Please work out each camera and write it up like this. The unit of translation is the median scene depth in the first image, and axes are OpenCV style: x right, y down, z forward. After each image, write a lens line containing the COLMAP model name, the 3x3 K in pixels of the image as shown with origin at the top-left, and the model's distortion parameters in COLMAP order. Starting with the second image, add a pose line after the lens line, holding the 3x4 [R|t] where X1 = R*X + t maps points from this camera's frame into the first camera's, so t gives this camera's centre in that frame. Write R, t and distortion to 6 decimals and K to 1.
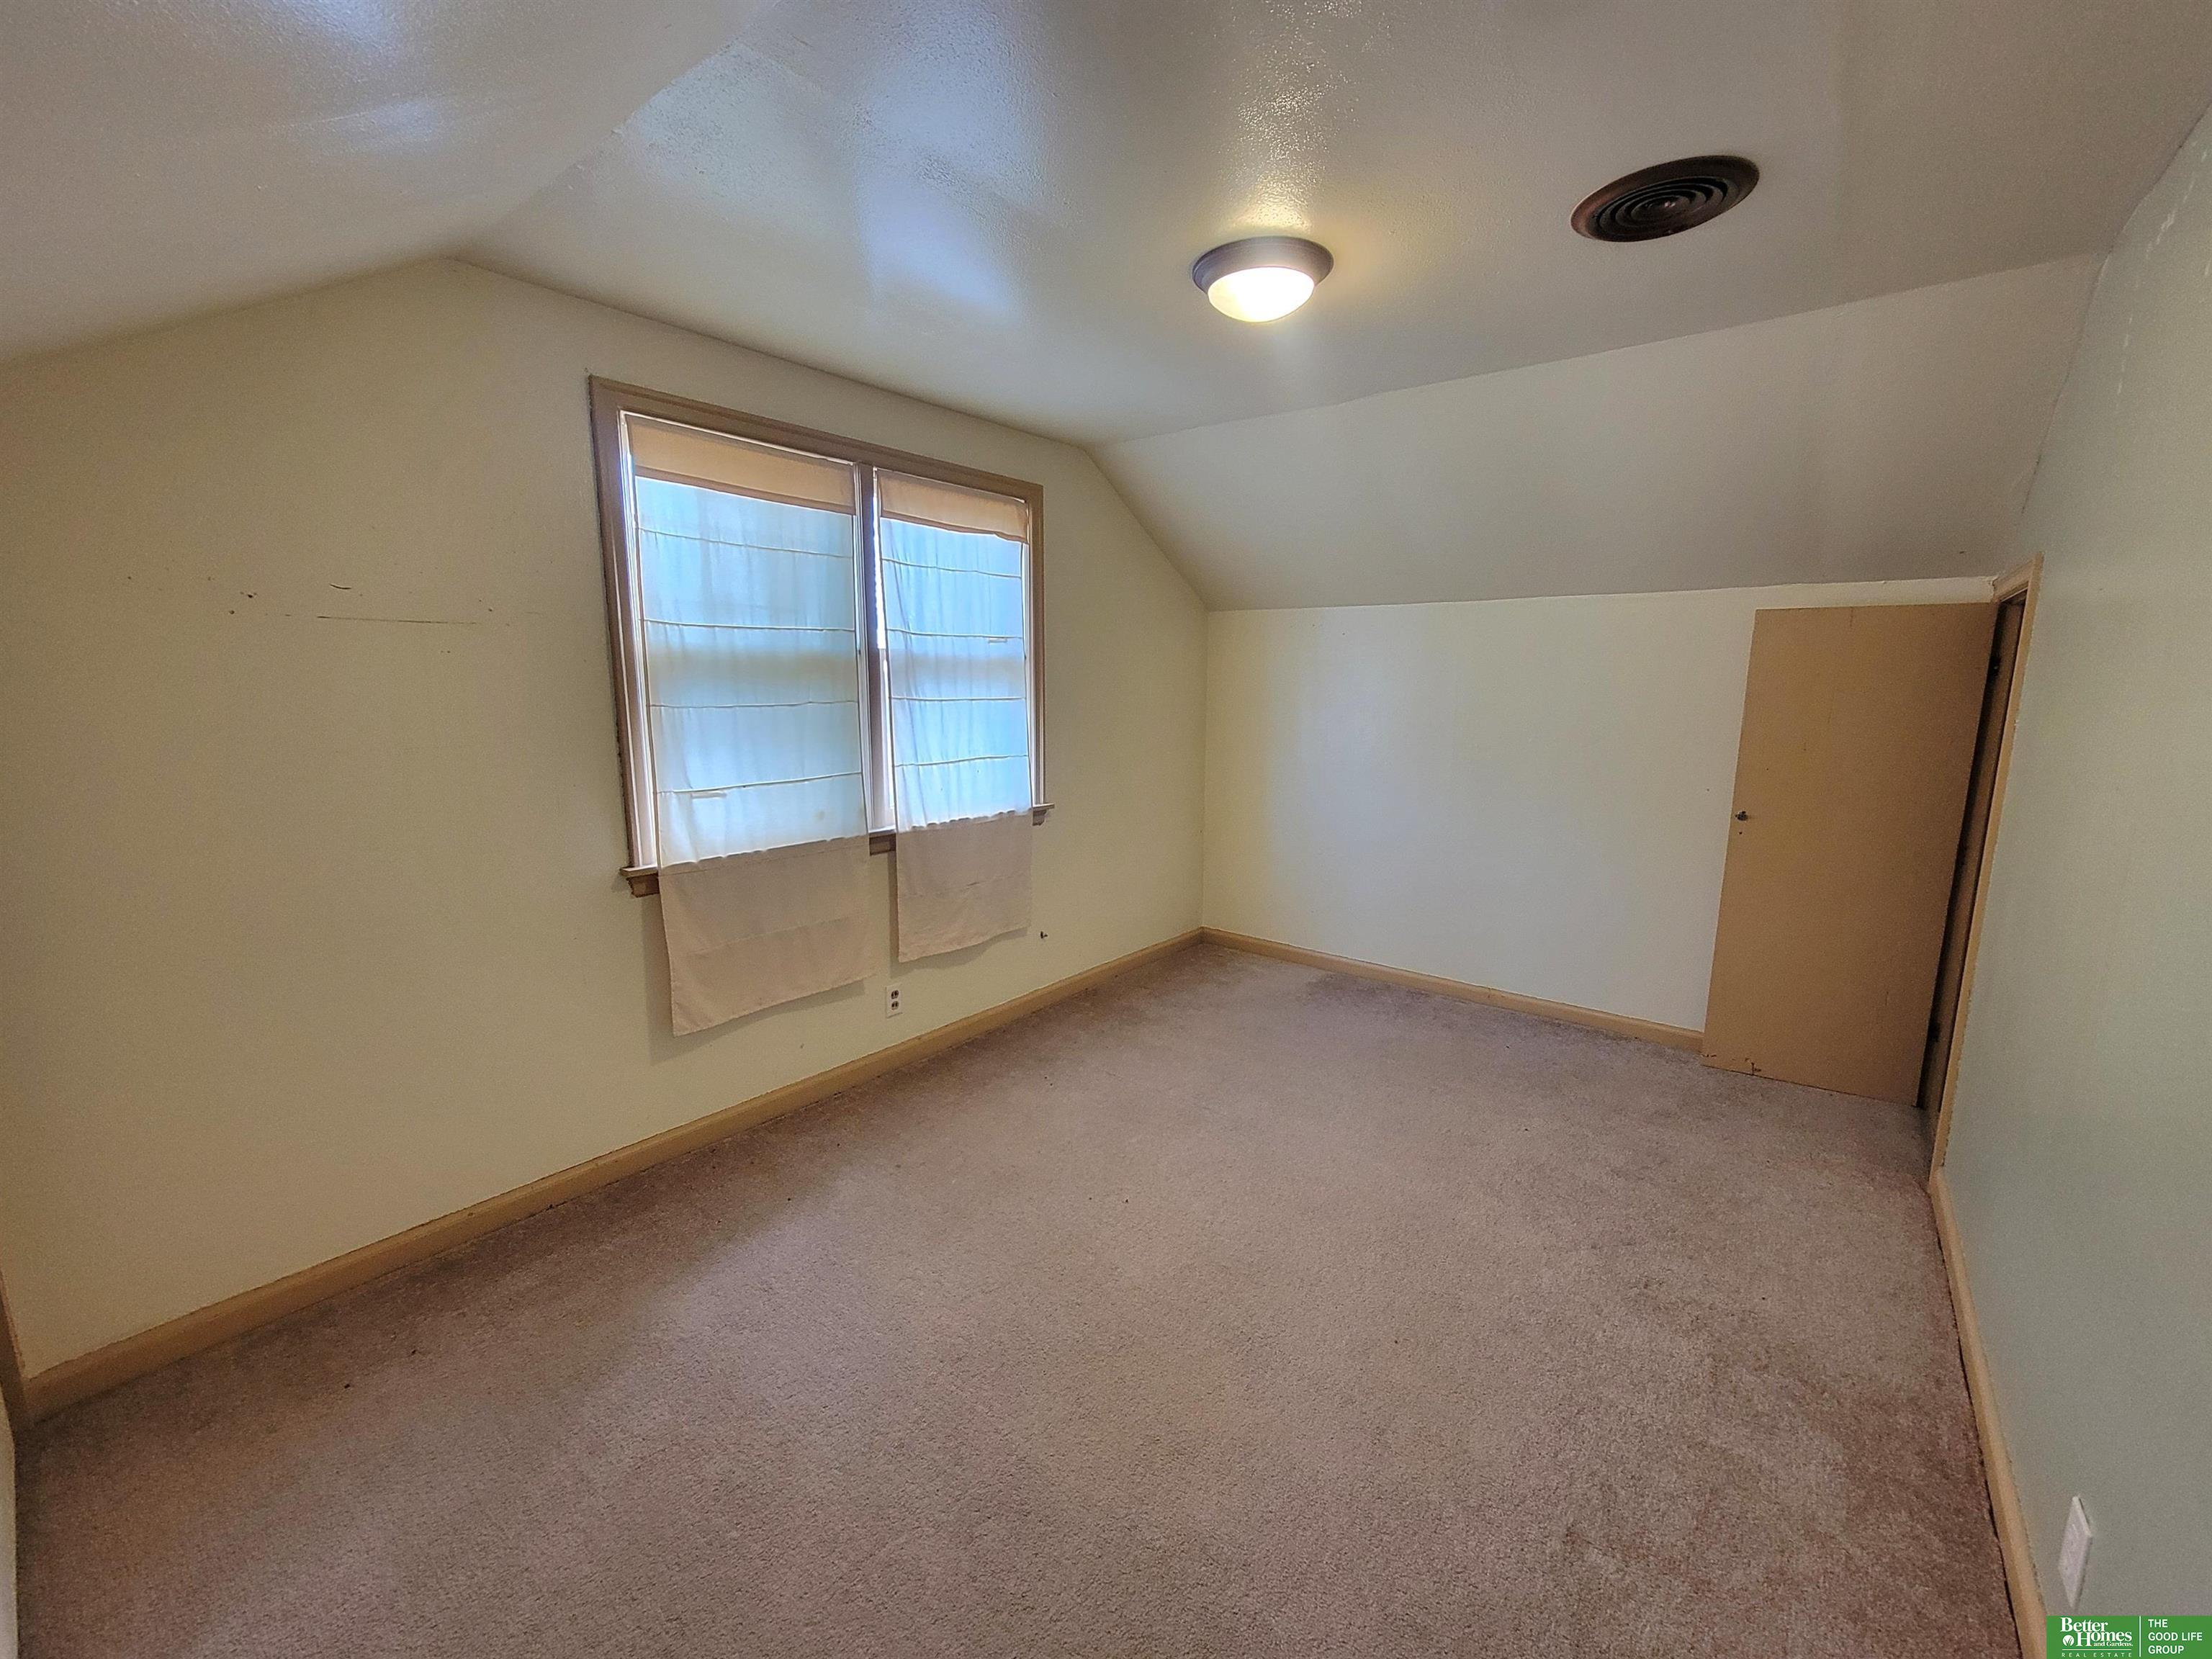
lens RADIAL K [[898.2, 0, 1112.4], [0, 898.2, 832.9], [0, 0, 1]] dist [-0.005257, 0.001076]
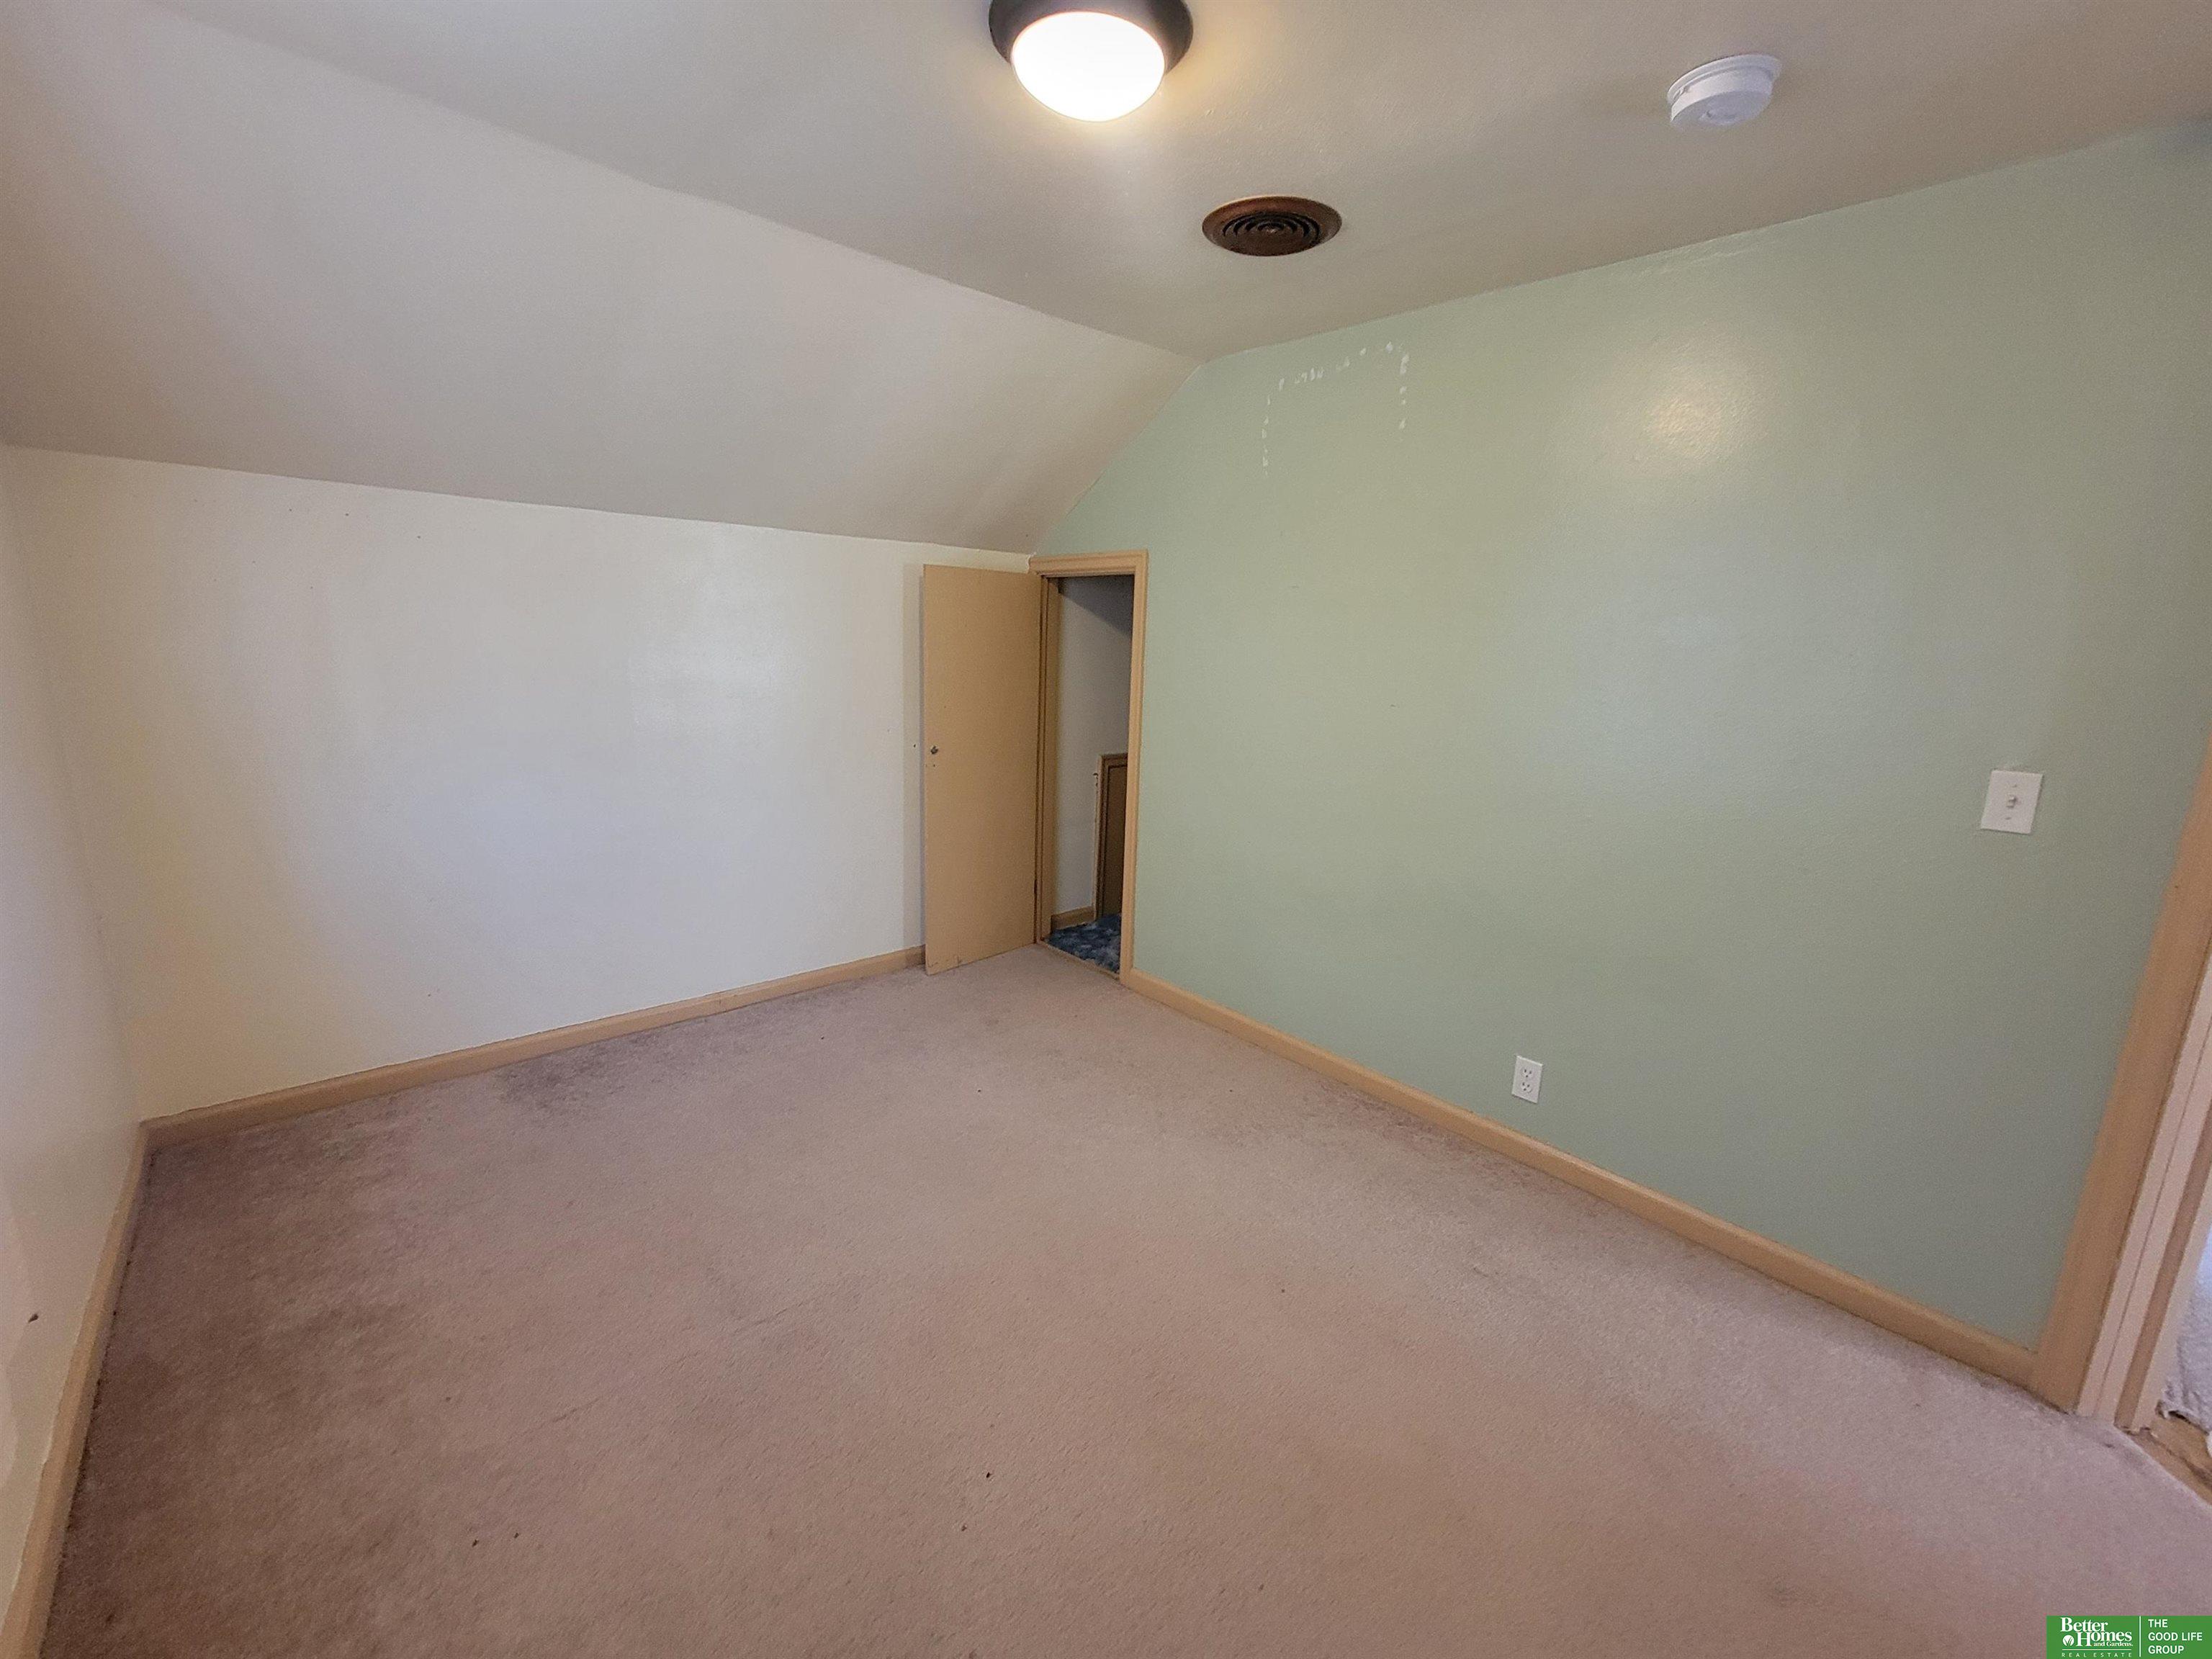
lens RADIAL K [[898.2, 0, 1110.0], [0, 898.2, 811.9], [0, 0, 1]] dist [-0.005257, 0.001076]
pose [[0.180368, -0.194132, 0.964251, -0.311451], [0.133994, 0.976040, 0.171441, -0.092935], [-0.974430, 0.098282, 0.202059, 0.483903]]
